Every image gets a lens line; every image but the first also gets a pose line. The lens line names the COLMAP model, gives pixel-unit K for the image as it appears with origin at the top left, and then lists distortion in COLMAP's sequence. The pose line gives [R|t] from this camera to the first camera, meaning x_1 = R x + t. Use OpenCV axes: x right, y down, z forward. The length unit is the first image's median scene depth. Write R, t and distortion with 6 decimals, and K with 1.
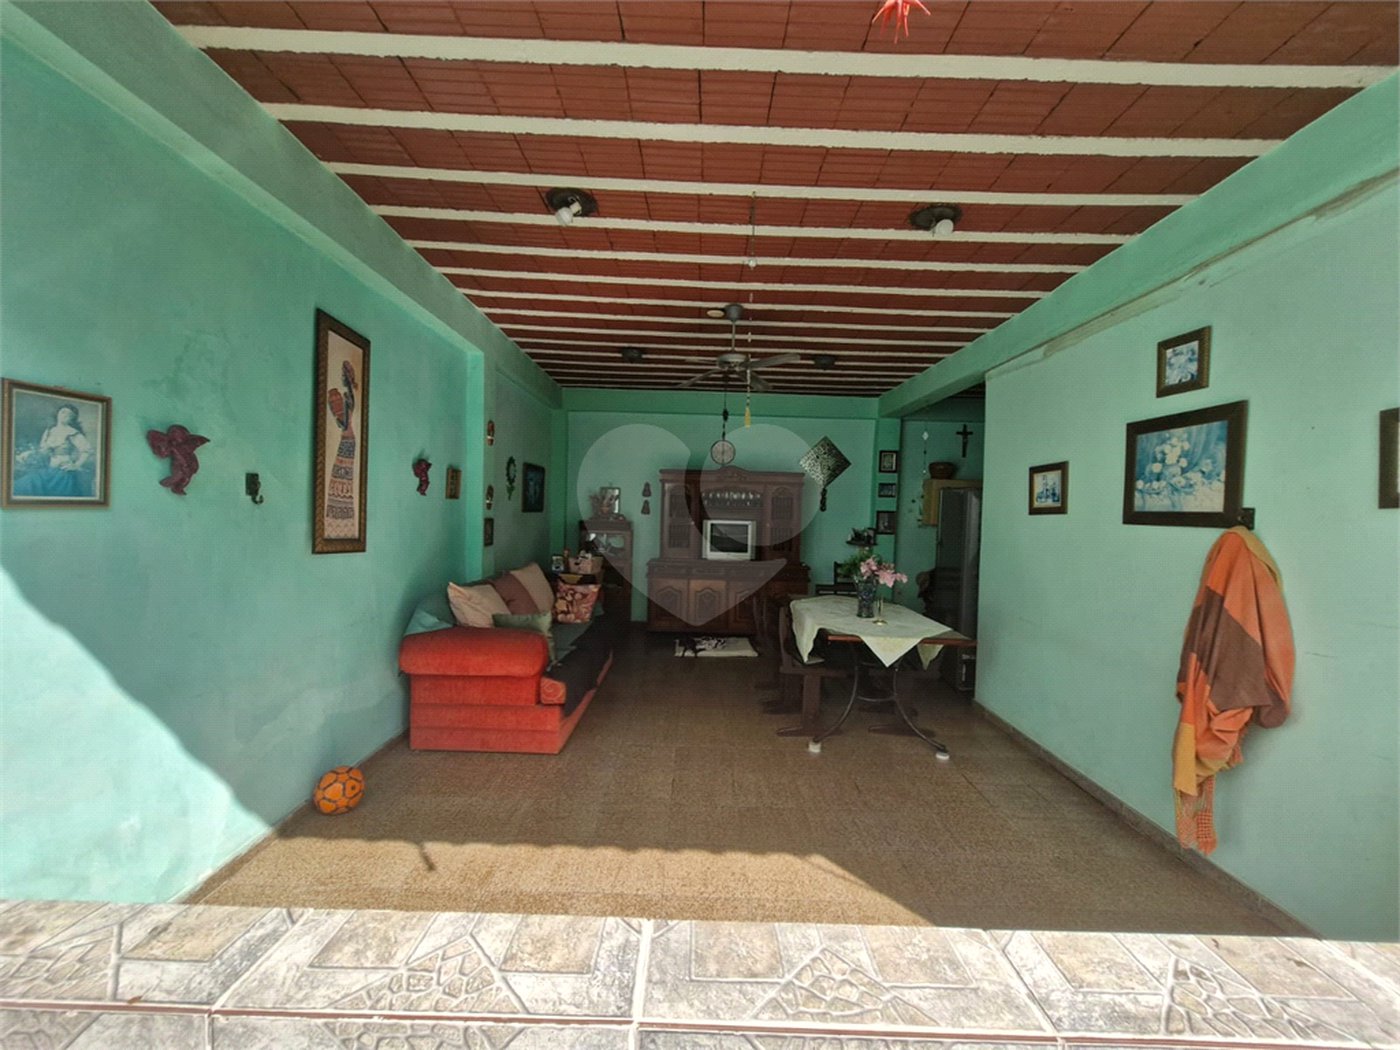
lens RADIAL K [[551.0, 0, 700.9], [0, 551.0, 527.4], [0, 0, 1]] dist [0.002372, -0.000465]
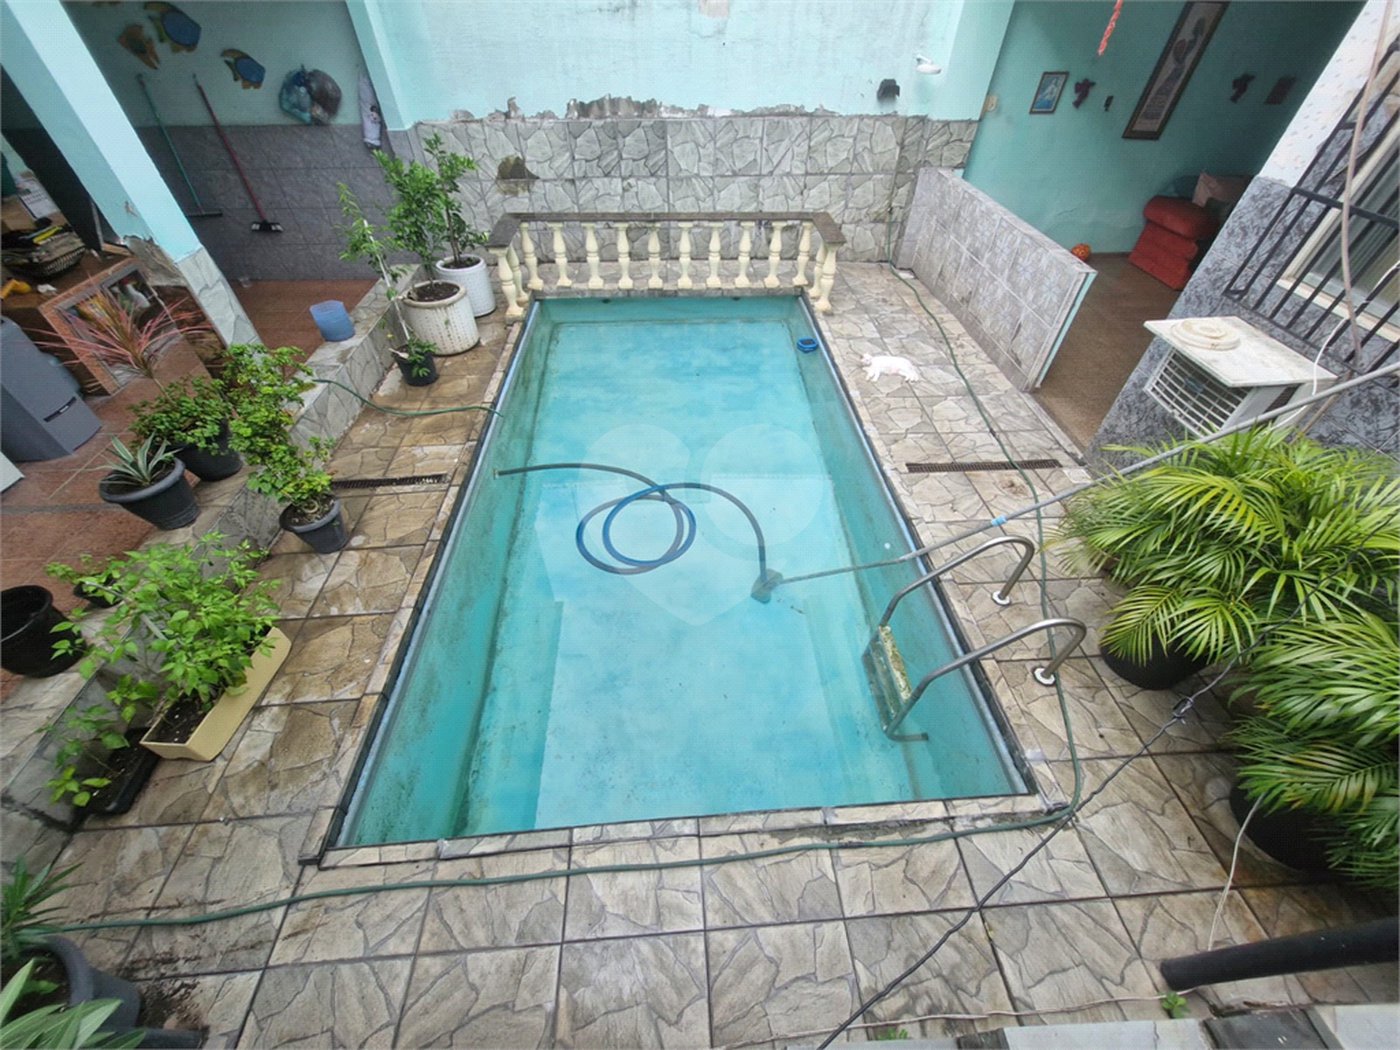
lens RADIAL K [[551.2, 0, 701.2], [0, 551.2, 528.3], [0, 0, 1]] dist [0.006415, -0.003809]
pose [[0.056985, 0.687345, -0.724092, 1.607527], [-0.038460, 0.726244, 0.686361, -0.230472], [0.997634, -0.011264, 0.067821, -0.755565]]
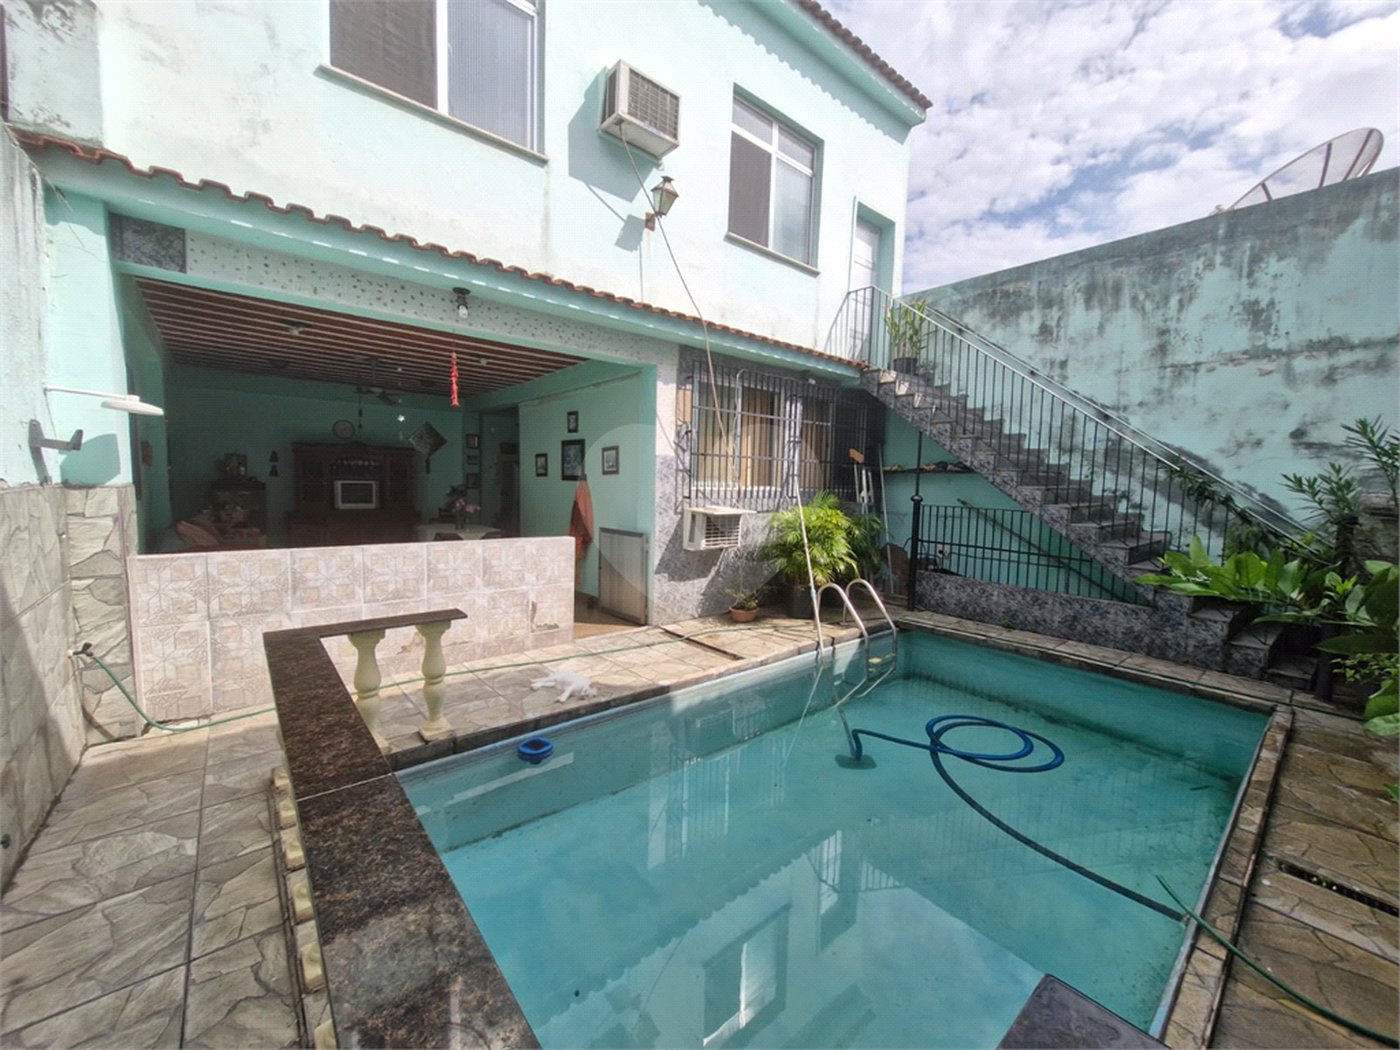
lens RADIAL K [[551.0, 0, 700.9], [0, 551.0, 527.4], [0, 0, 1]] dist [0.002372, -0.000465]
pose [[0.765545, -0.064646, 0.640126, -0.363406], [0.017162, 0.996637, 0.080125, 0.017415], [-0.643153, -0.050354, 0.764080, -1.269419]]
